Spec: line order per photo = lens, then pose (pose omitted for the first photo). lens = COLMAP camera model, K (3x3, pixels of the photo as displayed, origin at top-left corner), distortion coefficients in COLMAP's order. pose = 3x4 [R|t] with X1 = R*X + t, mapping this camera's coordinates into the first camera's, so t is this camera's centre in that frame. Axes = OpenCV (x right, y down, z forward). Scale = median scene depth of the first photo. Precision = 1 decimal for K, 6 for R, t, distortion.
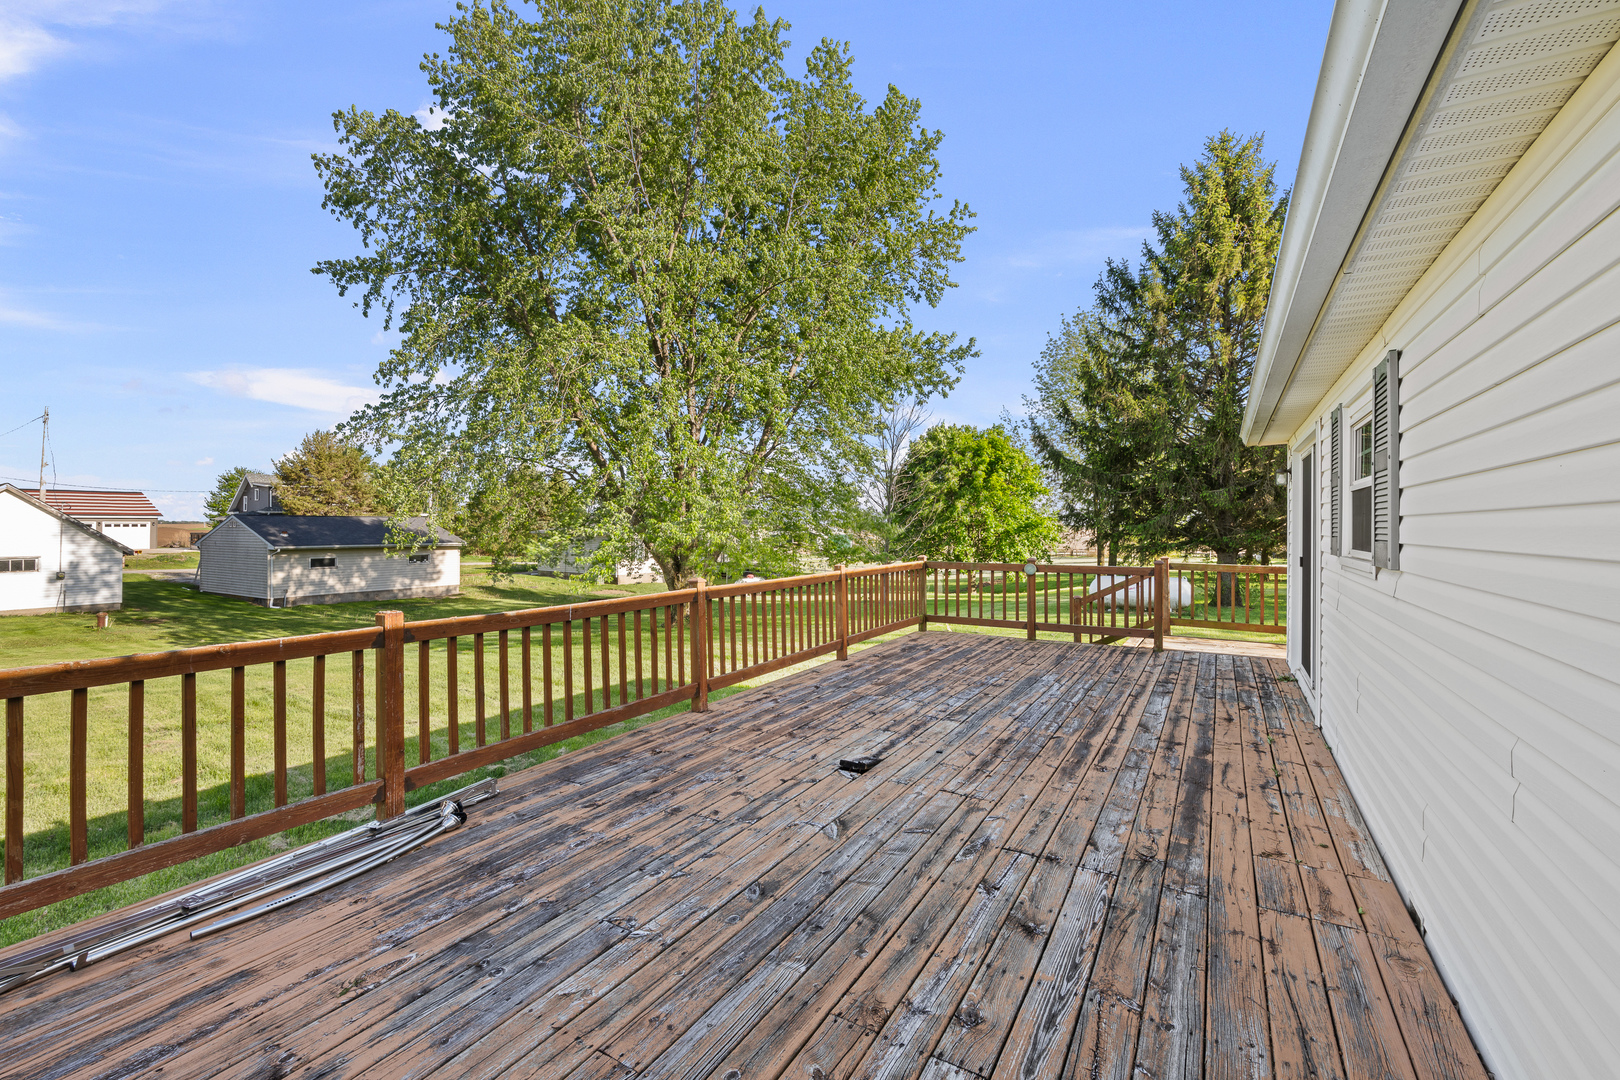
lens RADIAL K [[635.6, 0, 820.8], [0, 635.6, 537.1], [0, 0, 1]] dist [-0.005825, -0.000163]
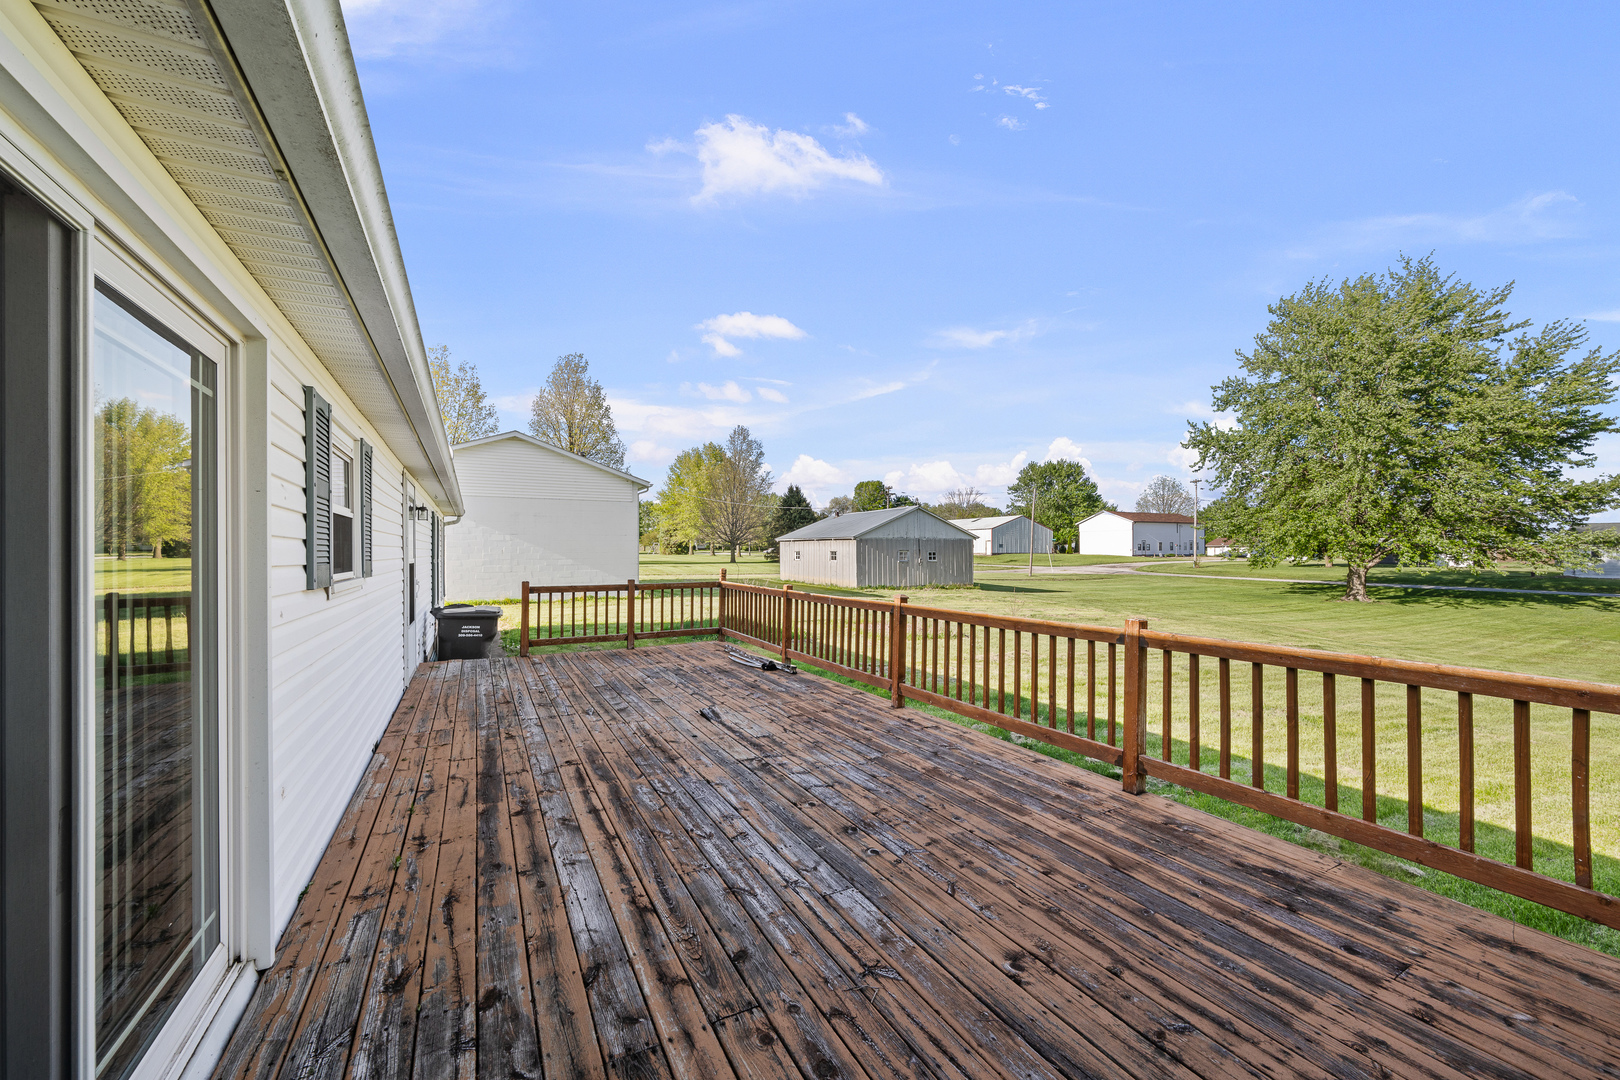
lens RADIAL K [[635.6, 0, 825.5], [0, 635.6, 553.6], [0, 0, 1]] dist [-0.005825, -0.000163]
pose [[-0.483844, 0.004383, -0.875143, 1.133559], [-0.011089, 0.999876, 0.011138, -0.027474], [0.875084, 0.015094, -0.483736, 1.811987]]
